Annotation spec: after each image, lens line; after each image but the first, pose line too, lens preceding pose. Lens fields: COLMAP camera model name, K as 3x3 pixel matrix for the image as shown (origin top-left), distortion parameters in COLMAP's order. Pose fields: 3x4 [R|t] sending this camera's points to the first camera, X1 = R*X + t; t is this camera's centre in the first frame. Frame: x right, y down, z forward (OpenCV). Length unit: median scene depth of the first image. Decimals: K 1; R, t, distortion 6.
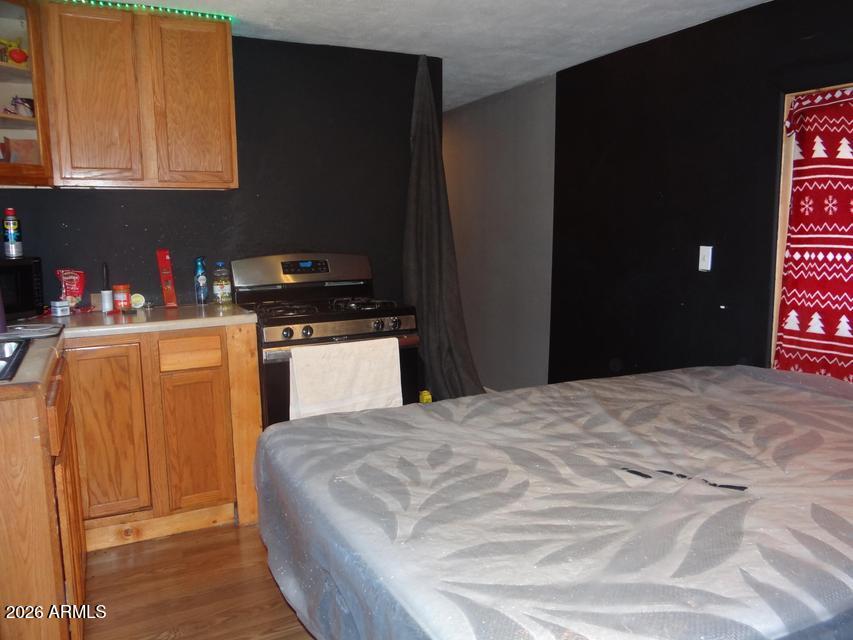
lens RADIAL K [[672.2, 0, 426.5], [0, 672.2, 320.0], [0, 0, 1]] dist [-0.002574, -0.007320]
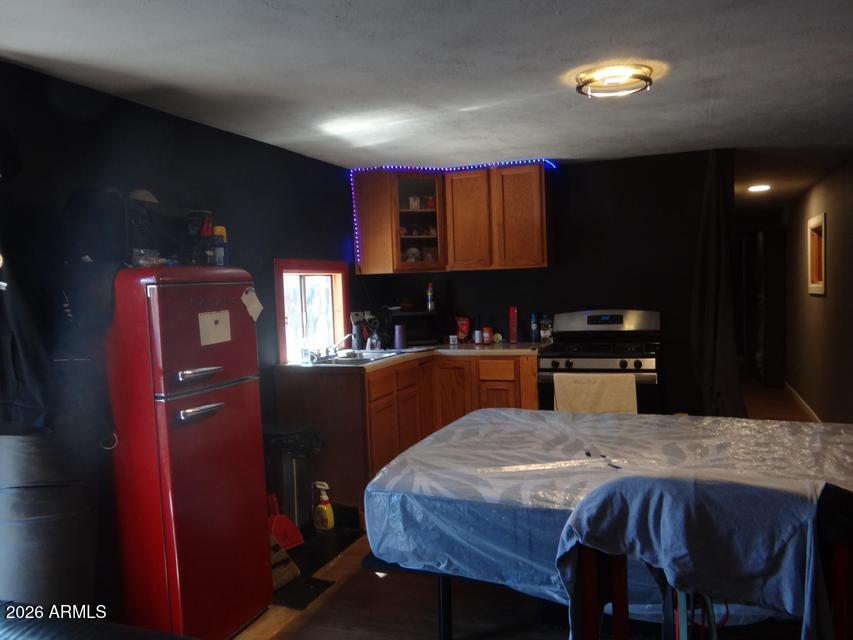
lens RADIAL K [[673.9, 0, 426.5], [0, 673.9, 320.0], [0, 0, 1]] dist [-0.005440, -0.003006]
pose [[0.663960, 0.027462, -0.747264, 0.730640], [-0.080069, 0.996191, -0.034533, -0.002046], [0.743469, 0.082762, 0.663629, -0.222258]]
